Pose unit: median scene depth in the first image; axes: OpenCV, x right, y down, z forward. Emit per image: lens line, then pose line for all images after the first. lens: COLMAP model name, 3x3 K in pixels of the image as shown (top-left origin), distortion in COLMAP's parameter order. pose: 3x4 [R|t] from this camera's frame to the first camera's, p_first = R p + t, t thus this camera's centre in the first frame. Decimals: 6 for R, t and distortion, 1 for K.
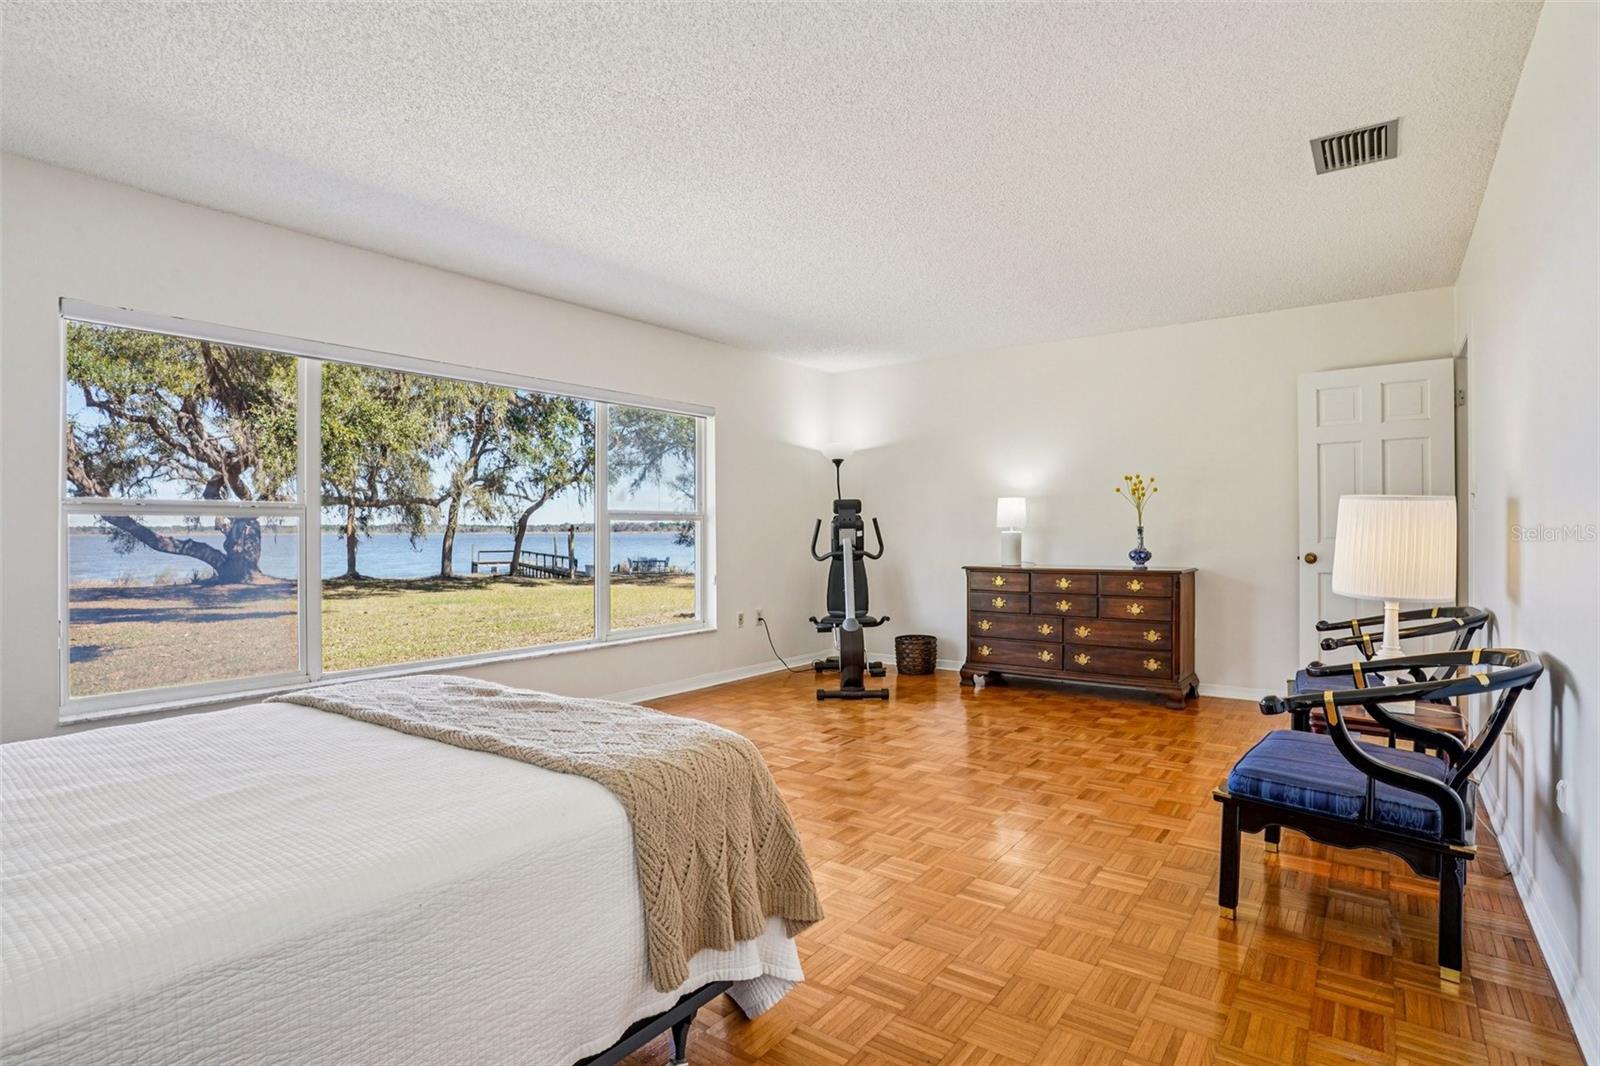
lens RADIAL K [[803.9, 0, 798.9], [0, 803.9, 527.4], [0, 0, 1]] dist [-0.058138, 0.017120]
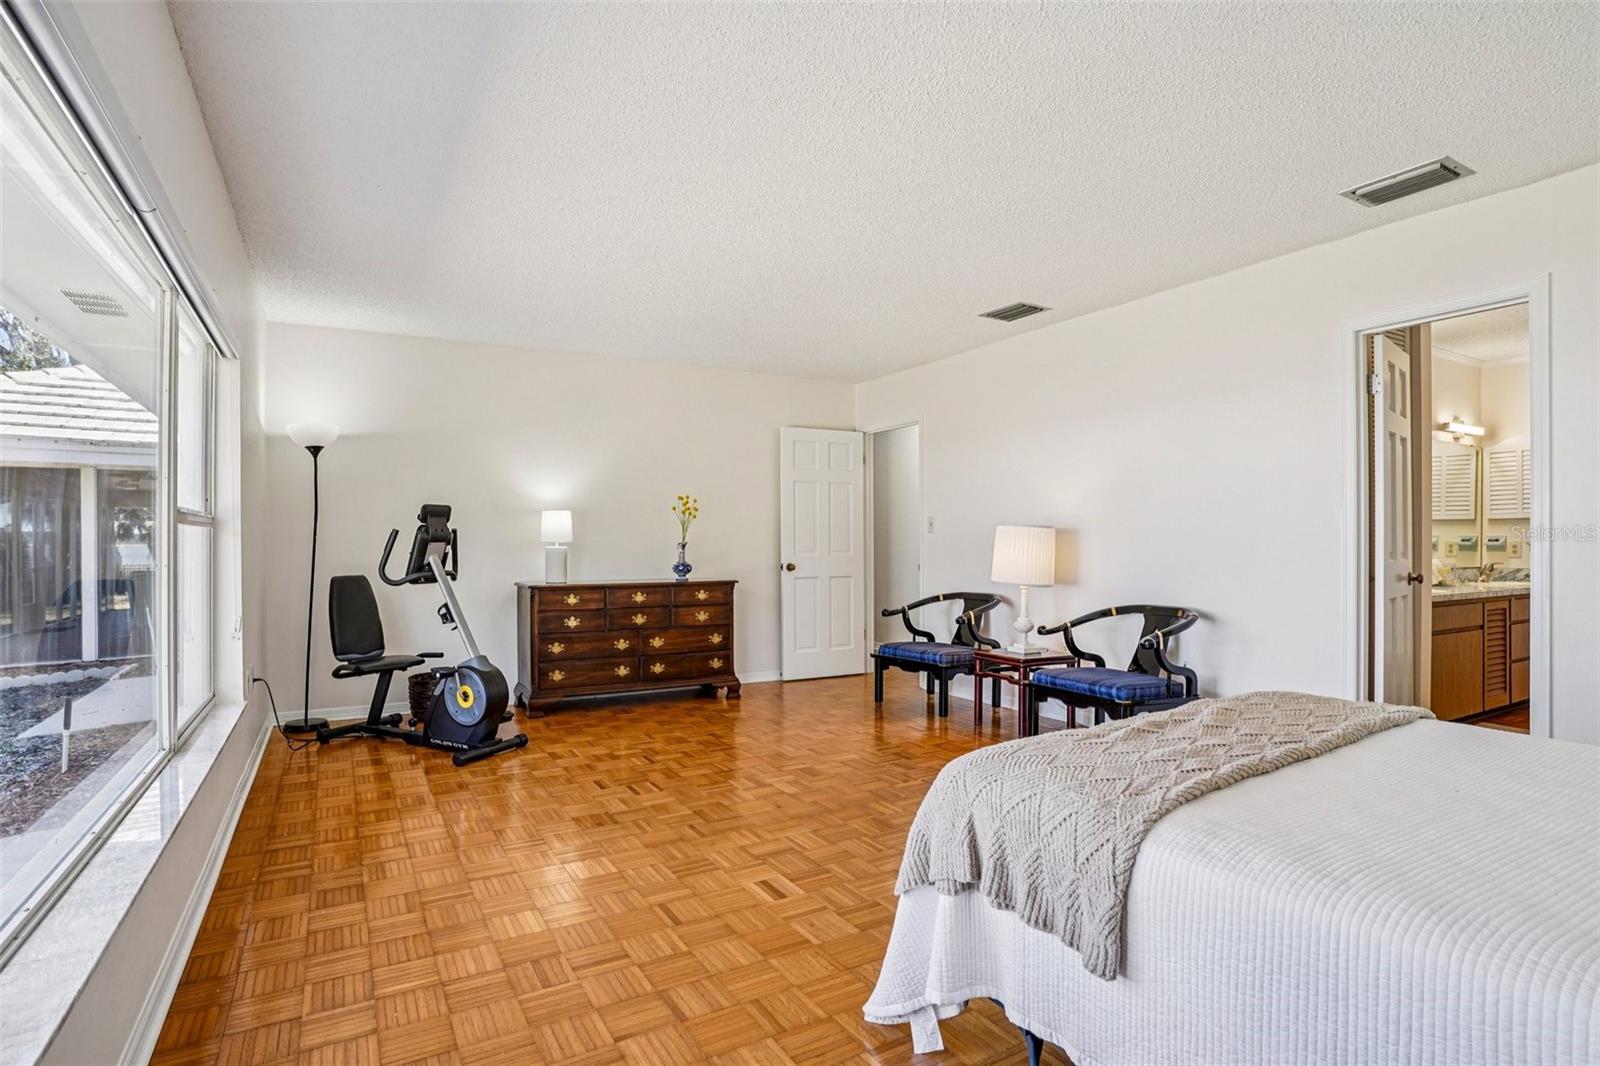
lens RADIAL K [[803.9, 0, 799.7], [0, 803.9, 543.2], [0, 0, 1]] dist [-0.058138, 0.017120]
pose [[0.405865, 0.007110, 0.913905, -0.527410], [-0.004681, 0.999973, -0.005700, 0.005574], [-0.913921, -0.001964, 0.405887, 0.393654]]
